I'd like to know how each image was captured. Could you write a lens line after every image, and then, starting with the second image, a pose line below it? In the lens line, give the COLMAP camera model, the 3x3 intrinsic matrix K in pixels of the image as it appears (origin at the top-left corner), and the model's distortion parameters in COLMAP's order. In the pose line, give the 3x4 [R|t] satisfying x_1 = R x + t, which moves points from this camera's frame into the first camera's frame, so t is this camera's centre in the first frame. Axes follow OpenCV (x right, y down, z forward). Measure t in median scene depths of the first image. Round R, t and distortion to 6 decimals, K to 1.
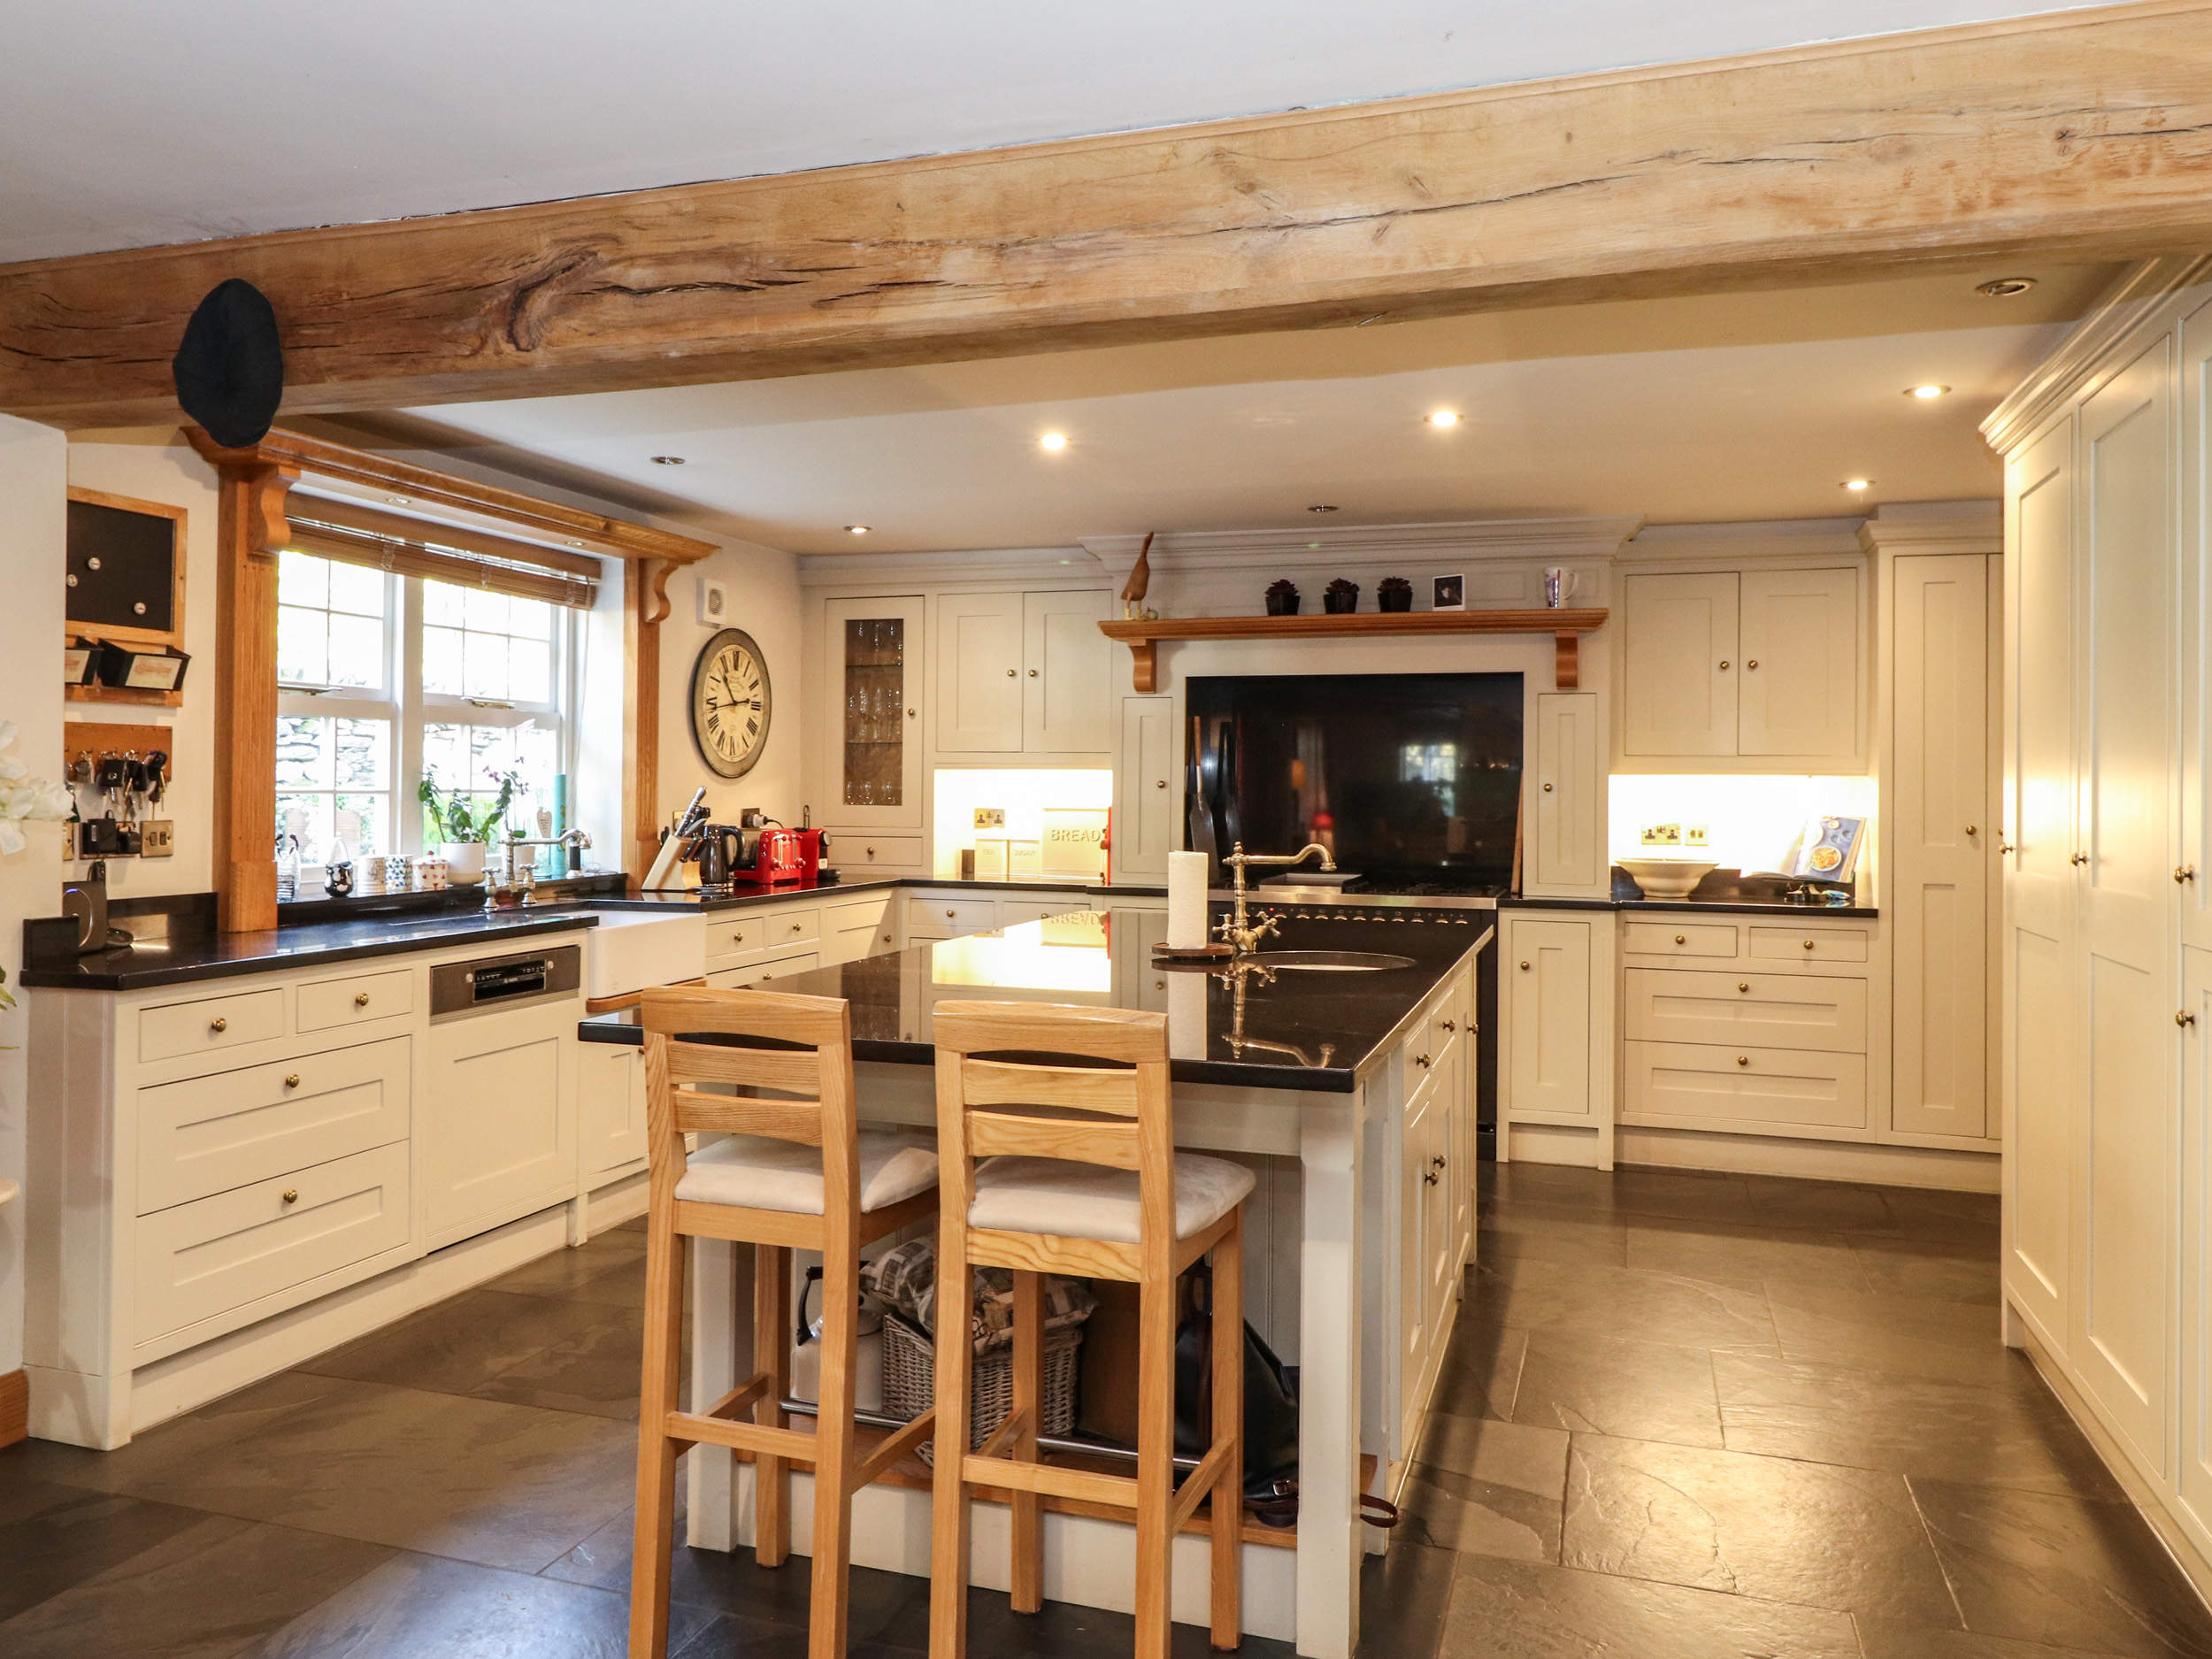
lens RADIAL K [[1622.3, 0, 1074.2], [0, 1622.3, 764.6], [0, 0, 1]] dist [0.005836, 0.001041]
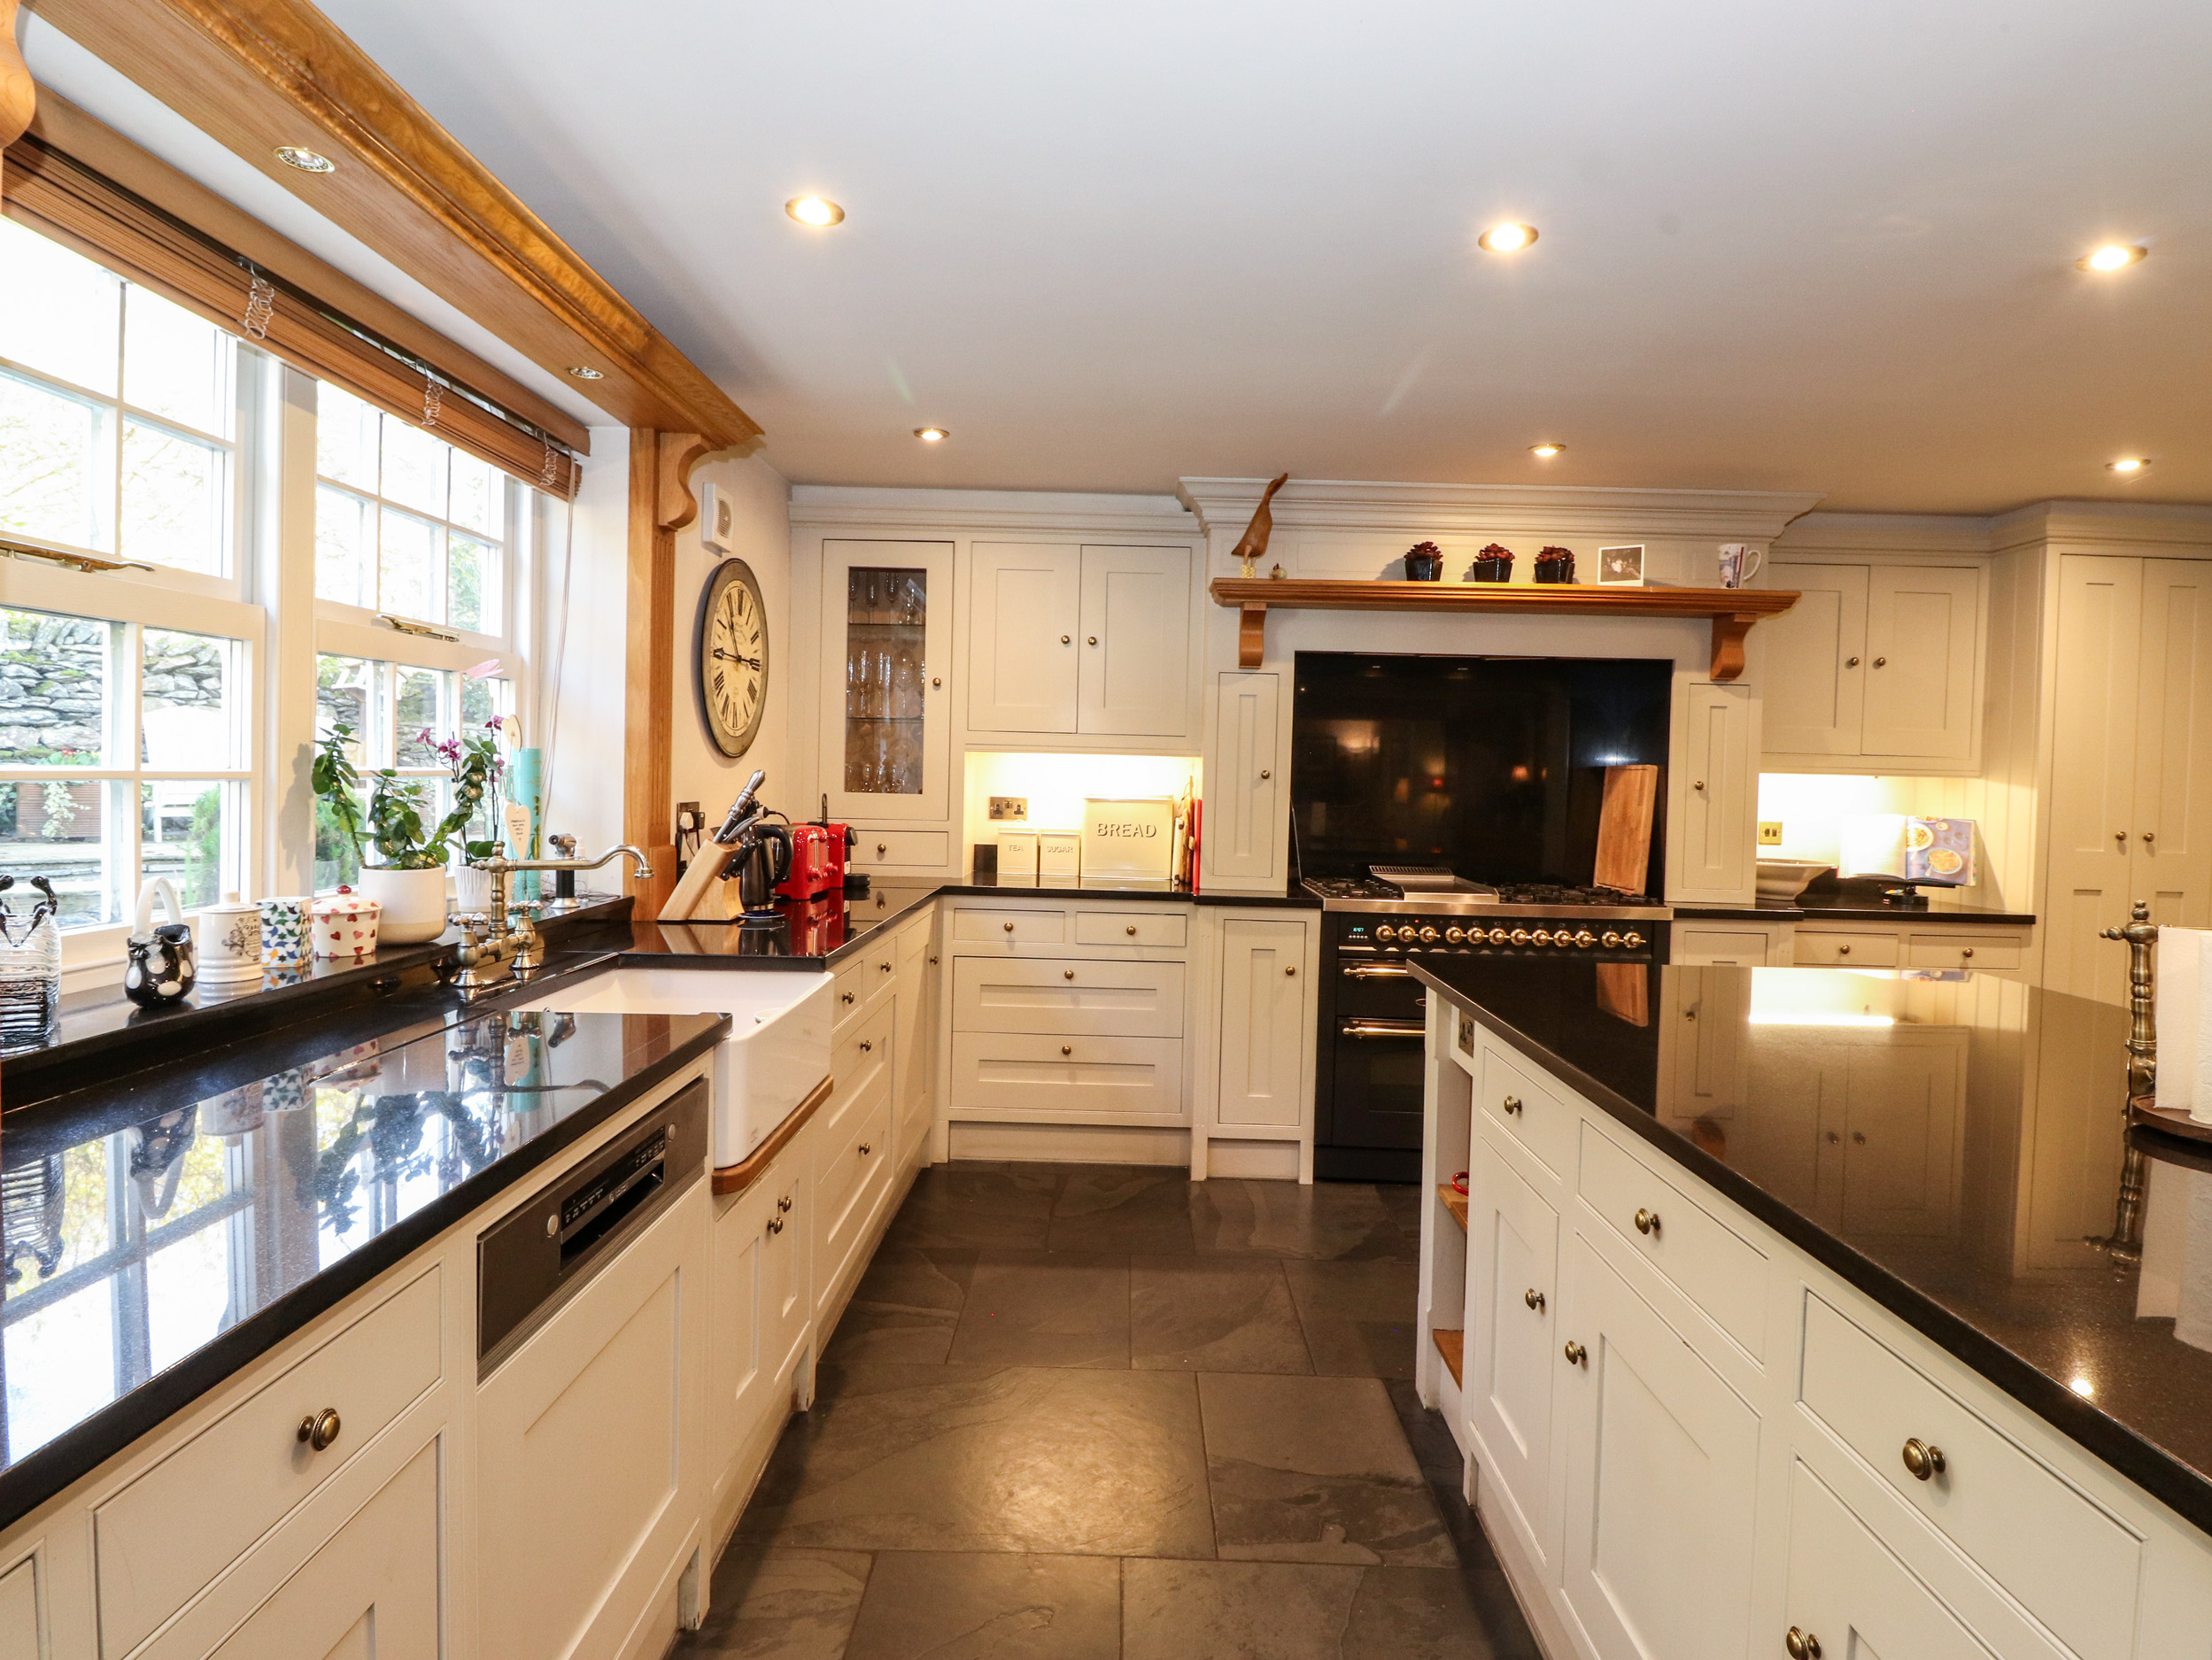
lens RADIAL K [[1158.5, 0, 1110.5], [0, 1158.5, 800.4], [0, 0, 1]] dist [0.001992, -0.013812]
pose [[0.951606, 0.007828, 0.307221, -0.232838], [-0.020719, 0.999035, 0.038720, 0.004120], [-0.306621, -0.043211, 0.950850, 0.477826]]
